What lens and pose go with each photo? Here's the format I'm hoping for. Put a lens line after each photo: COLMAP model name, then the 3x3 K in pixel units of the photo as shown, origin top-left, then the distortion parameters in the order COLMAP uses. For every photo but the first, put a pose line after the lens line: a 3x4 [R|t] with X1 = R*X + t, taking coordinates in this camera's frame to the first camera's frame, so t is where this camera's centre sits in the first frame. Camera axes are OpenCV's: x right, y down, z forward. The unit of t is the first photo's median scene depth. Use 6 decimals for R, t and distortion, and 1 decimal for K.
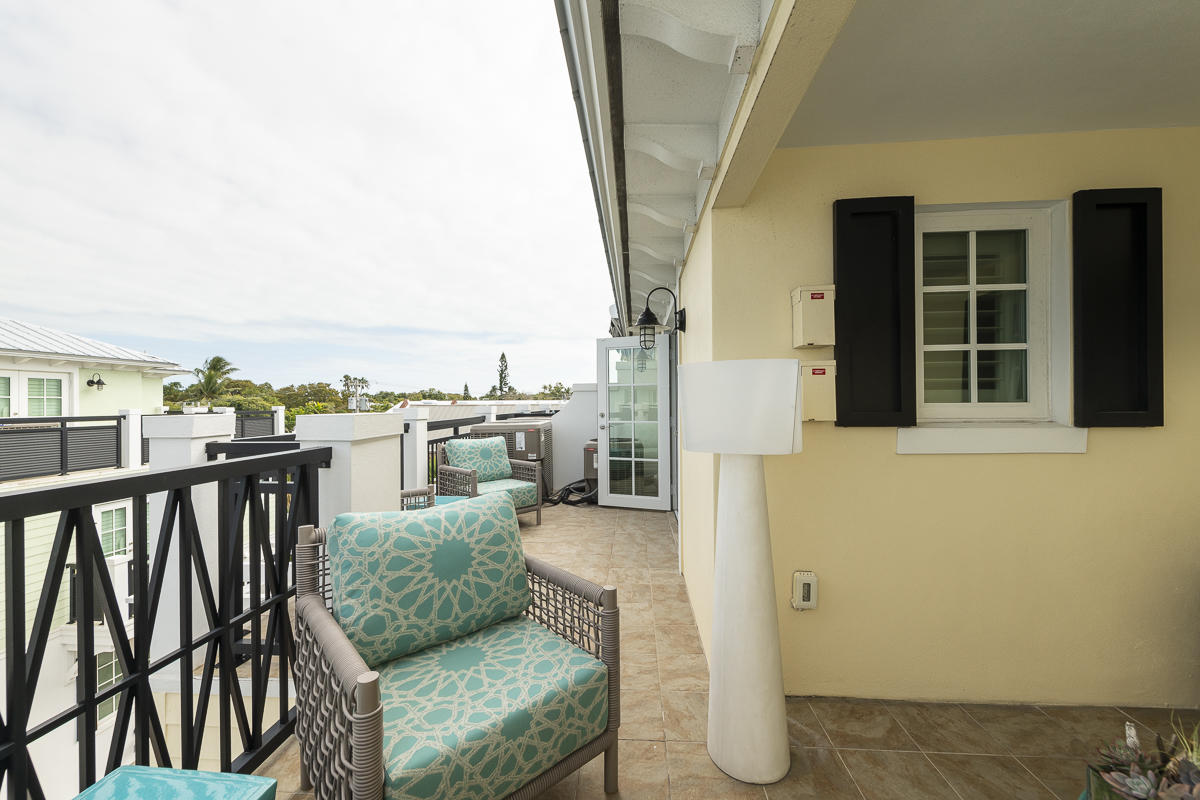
lens RADIAL K [[465.5, 0, 605.6], [0, 465.5, 400.9], [0, 0, 1]] dist [0.005613, -0.001699]
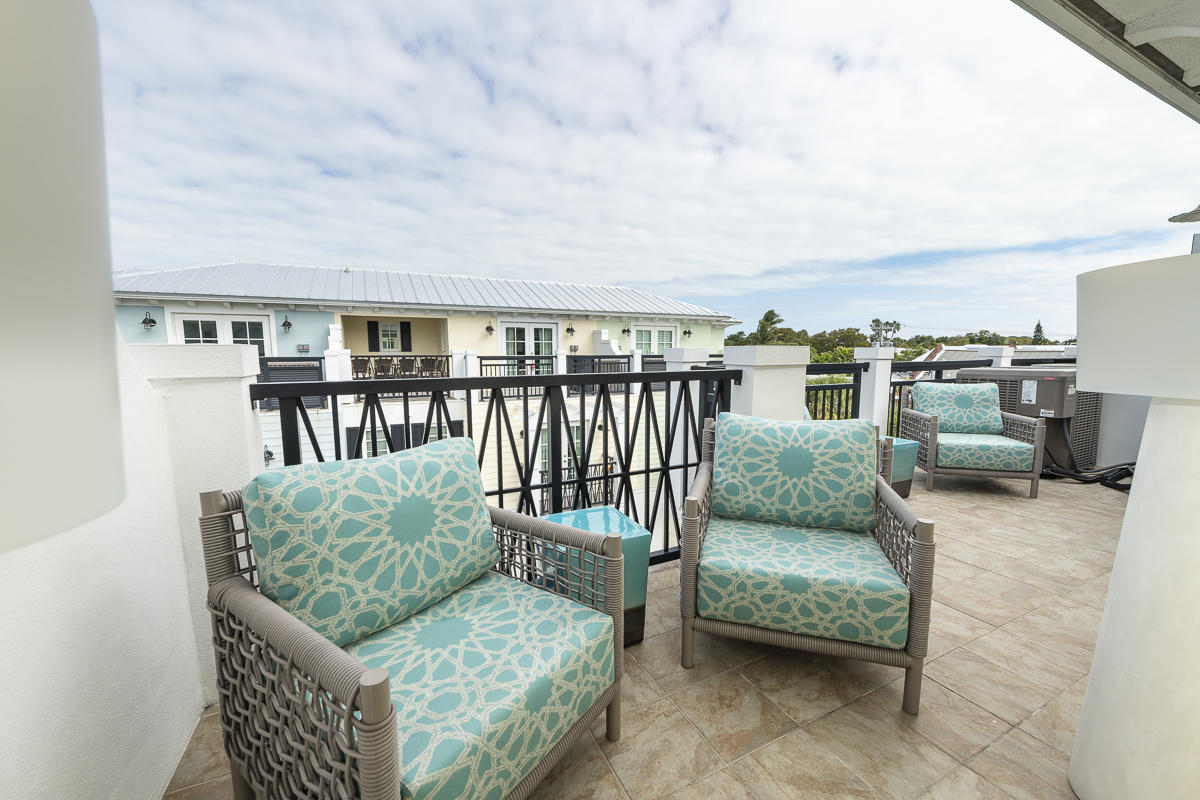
lens RADIAL K [[465.5, 0, 595.8], [0, 465.5, 400.4], [0, 0, 1]] dist [0.005613, -0.001699]
pose [[0.502059, 0.098991, -0.859149, 0.372066], [0.000761, 0.993377, 0.114902, 0.030527], [0.864833, -0.058342, 0.498658, -0.050545]]
